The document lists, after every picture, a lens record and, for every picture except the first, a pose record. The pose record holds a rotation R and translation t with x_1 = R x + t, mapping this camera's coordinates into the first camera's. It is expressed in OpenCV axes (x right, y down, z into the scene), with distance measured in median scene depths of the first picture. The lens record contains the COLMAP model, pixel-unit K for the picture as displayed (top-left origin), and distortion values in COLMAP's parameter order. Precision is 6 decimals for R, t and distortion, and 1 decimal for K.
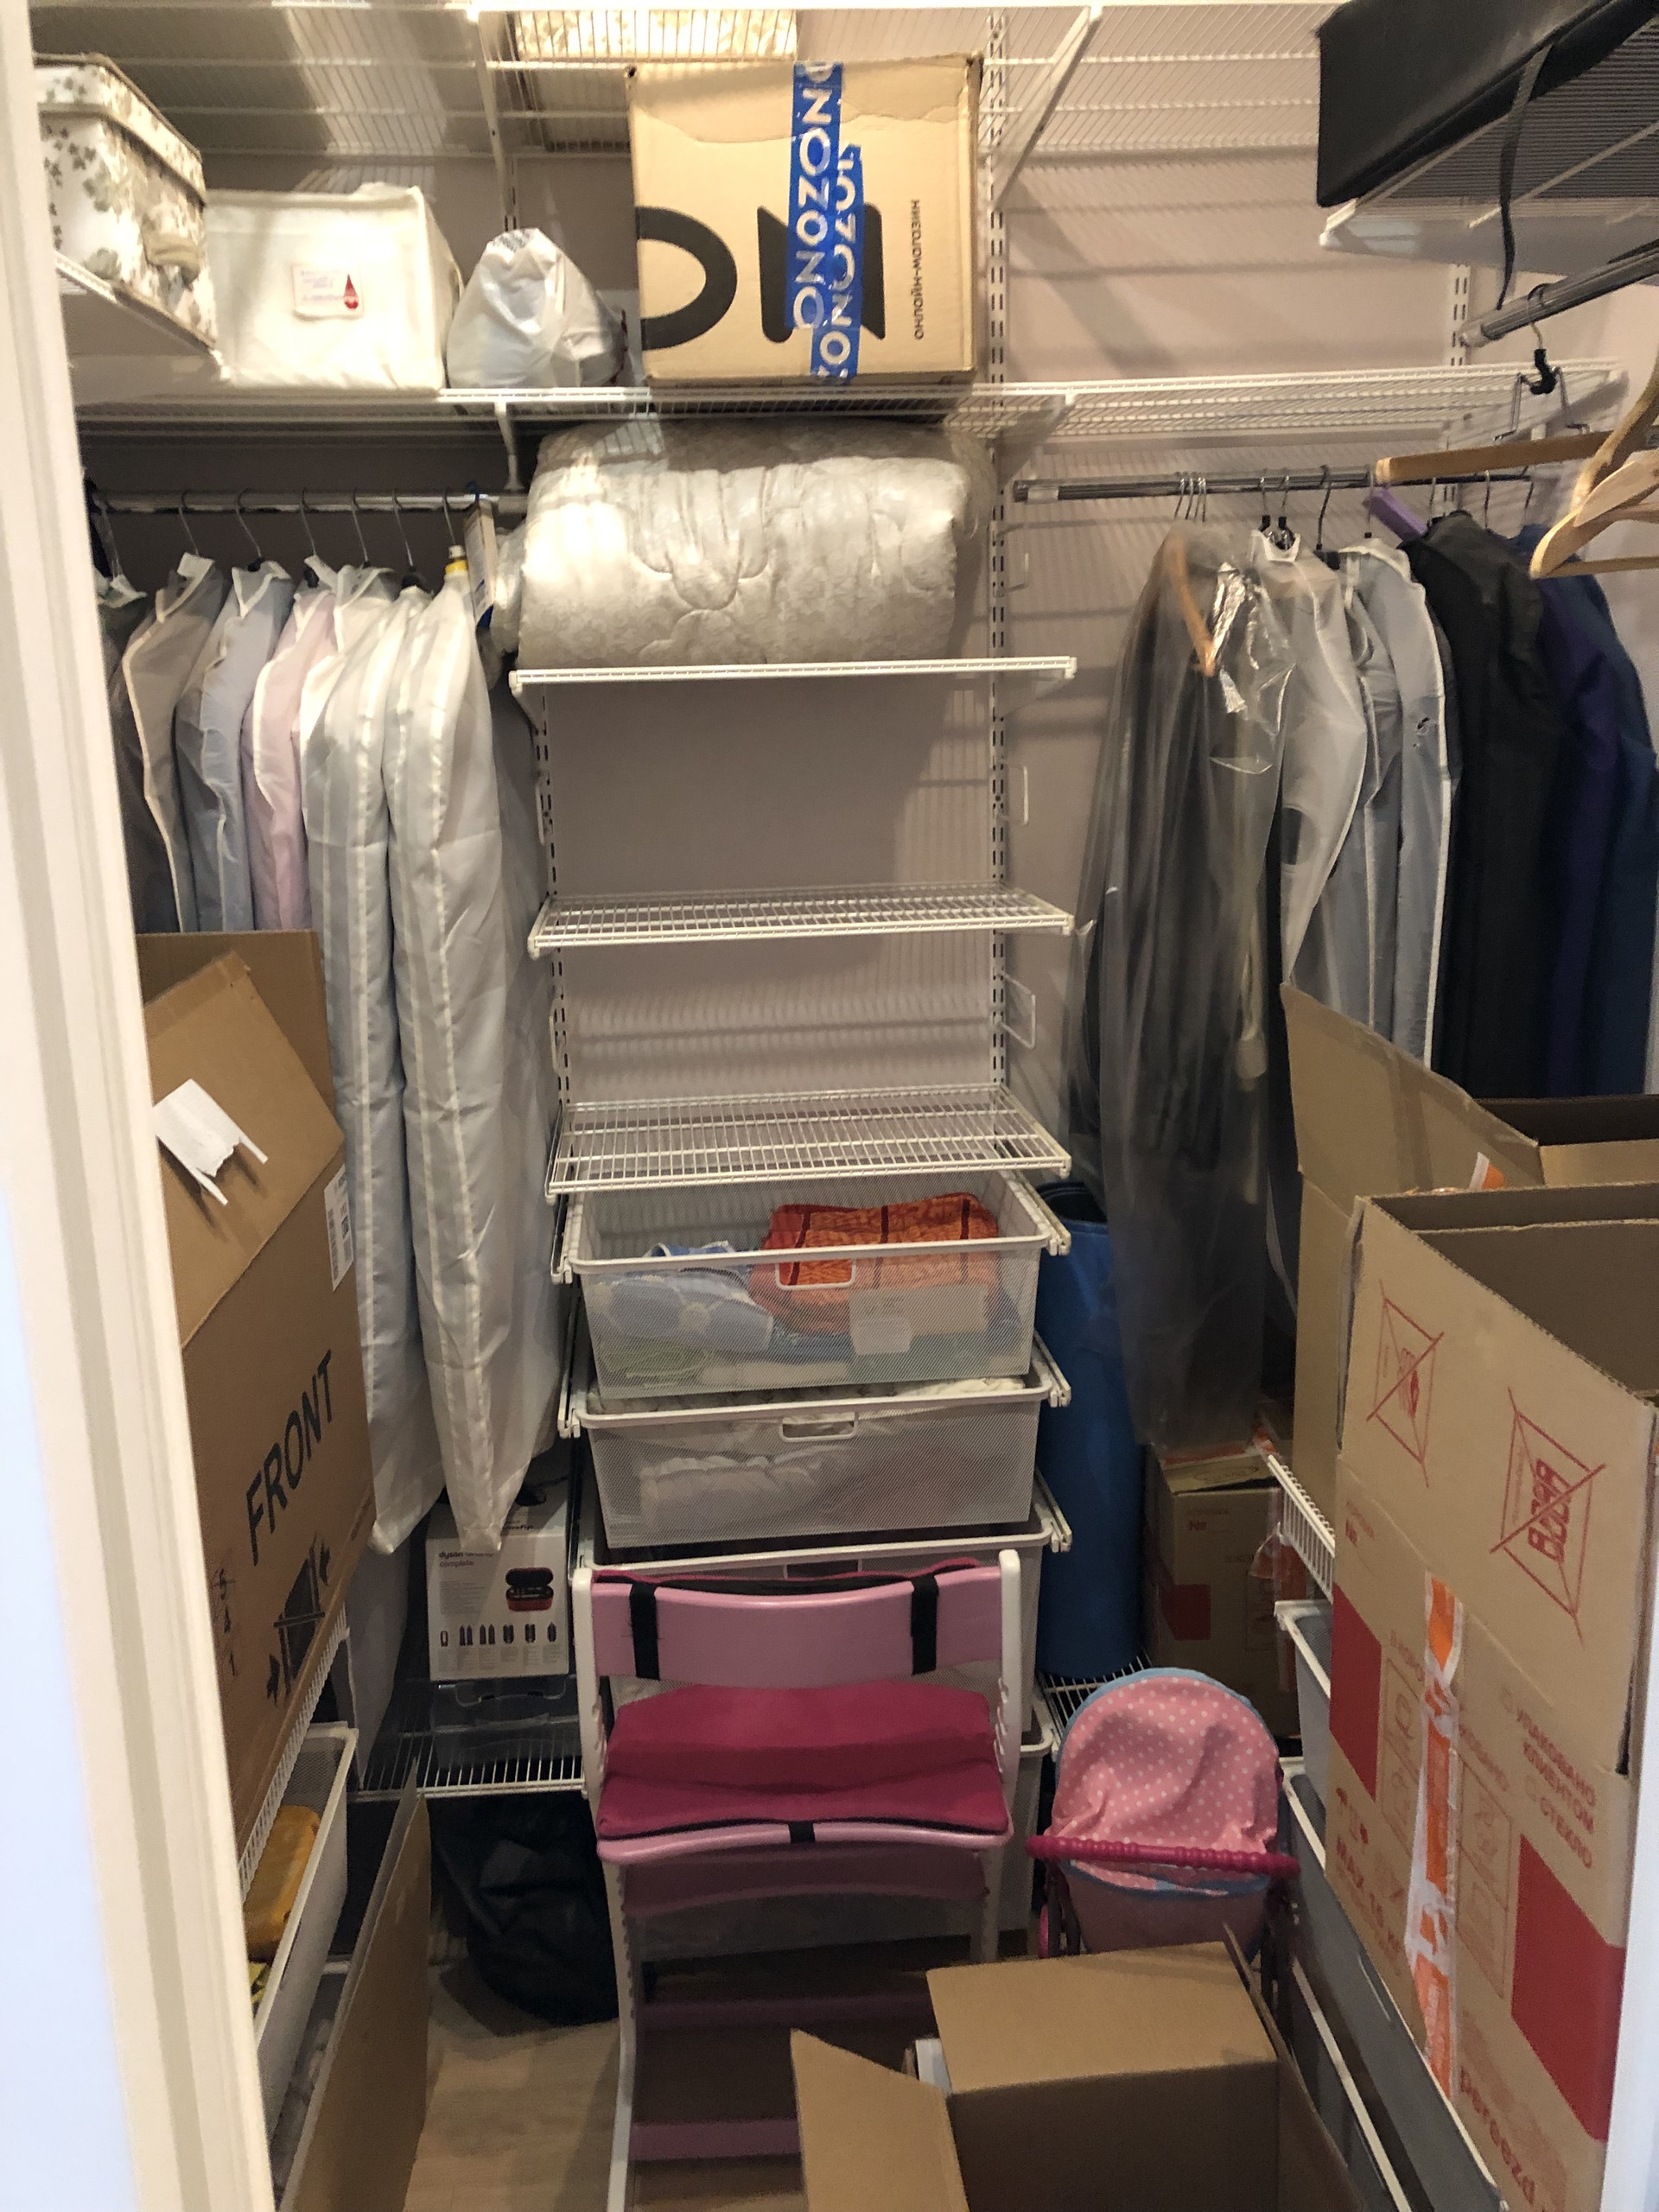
lens RADIAL K [[1876.7, 0, 806.9], [0, 1876.7, 1104.1], [0, 0, 1]] dist [0.029581, -0.018015]
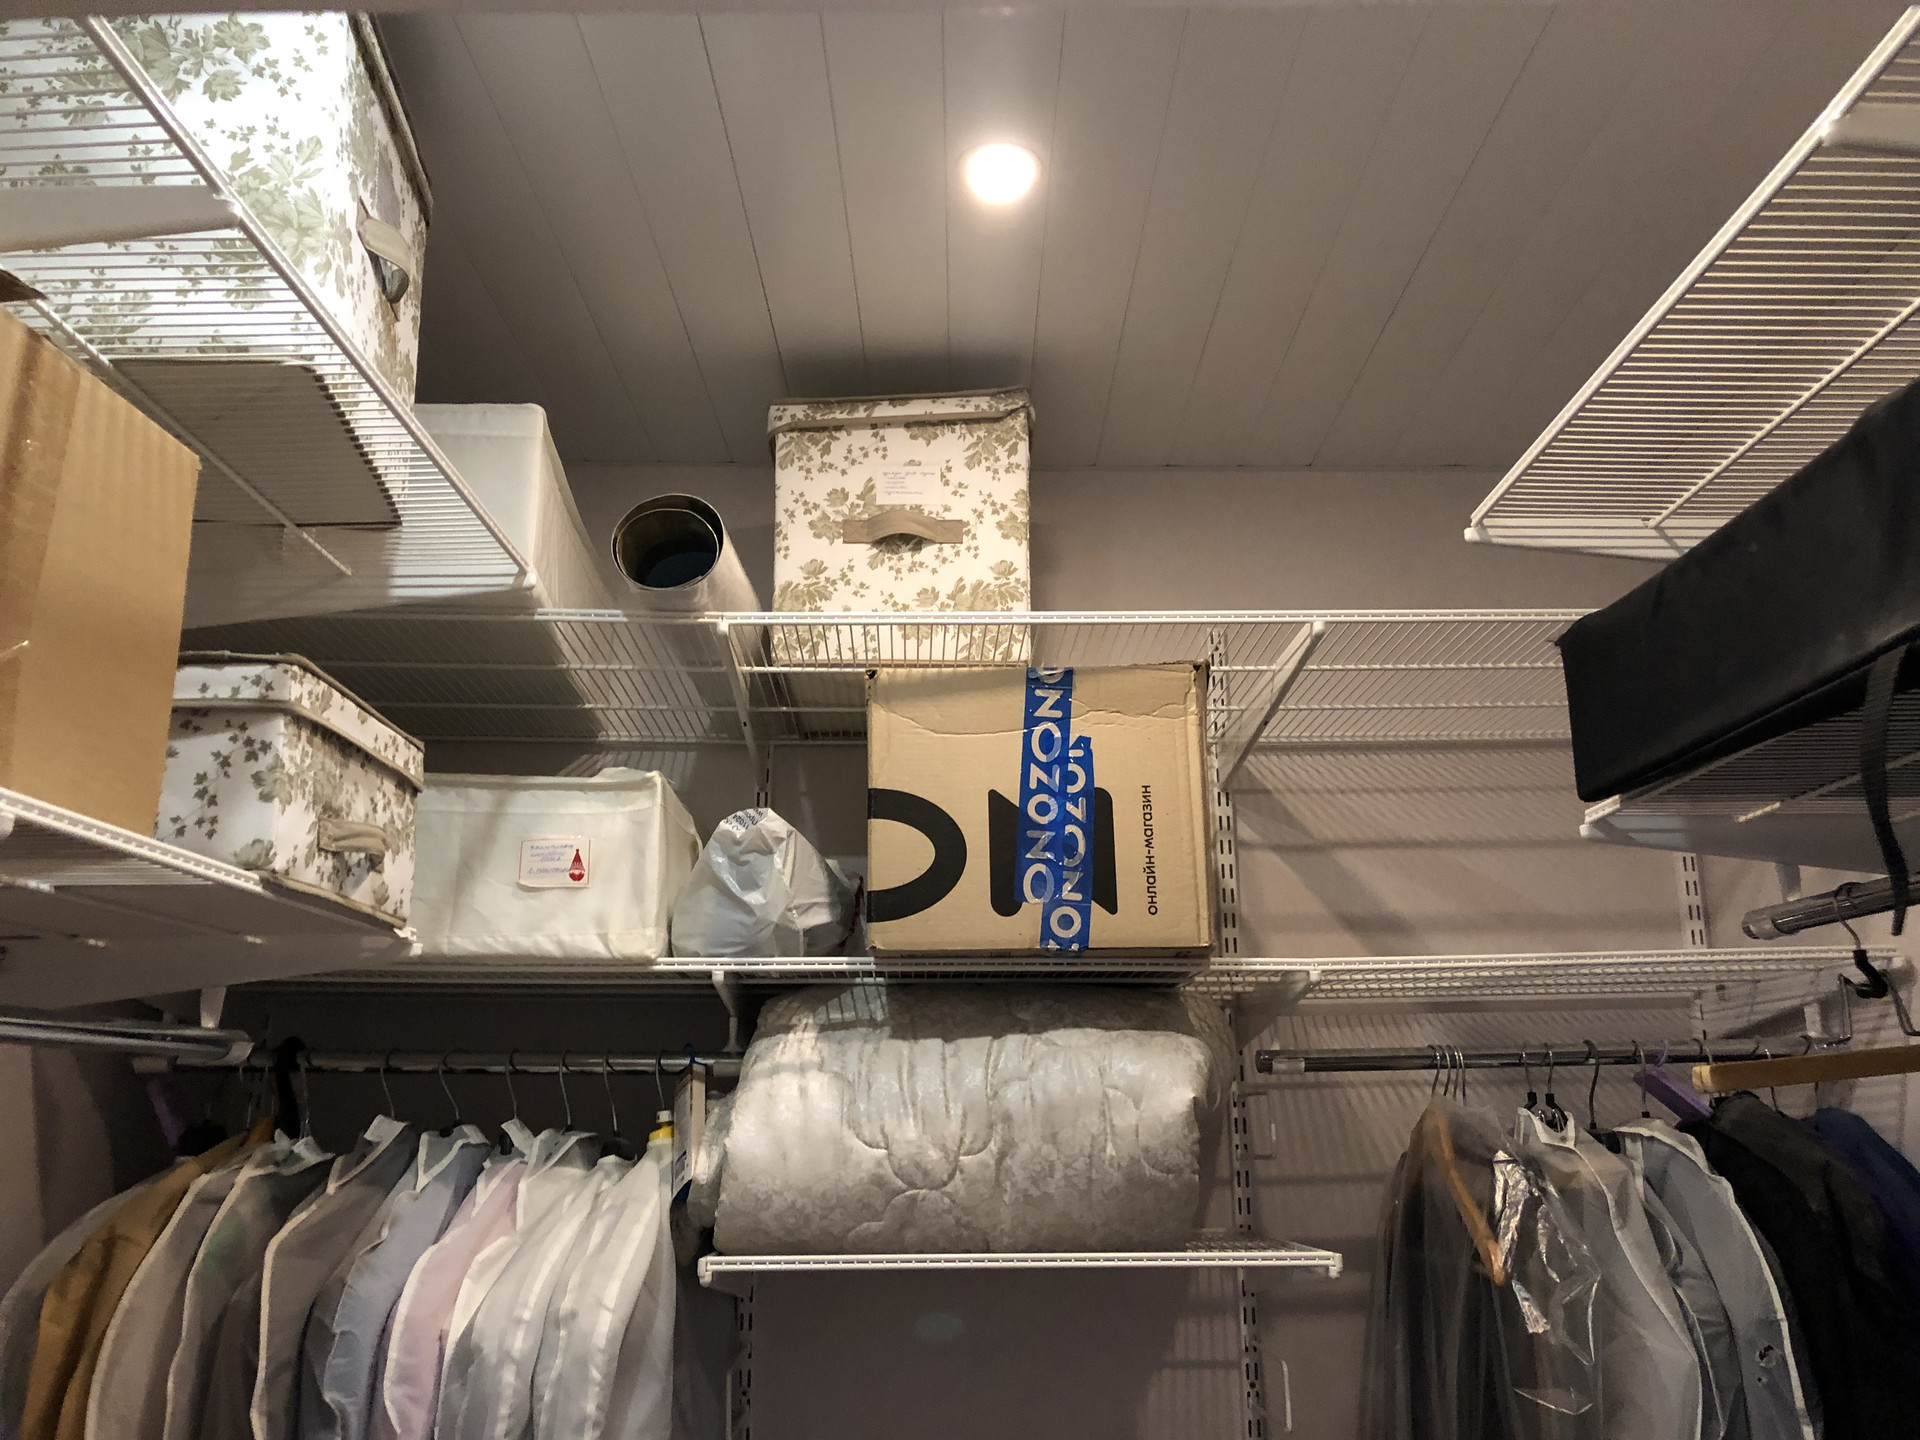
lens RADIAL K [[1629.0, 0, 960.0], [0, 1629.0, 720.0], [0, 0, 1]] dist [0.029581, -0.018015]
pose [[0.998186, 0.005417, -0.059955, 0.010101], [-0.032232, 0.889245, -0.456294, -0.106009], [0.050843, 0.457399, 0.887807, 0.199912]]
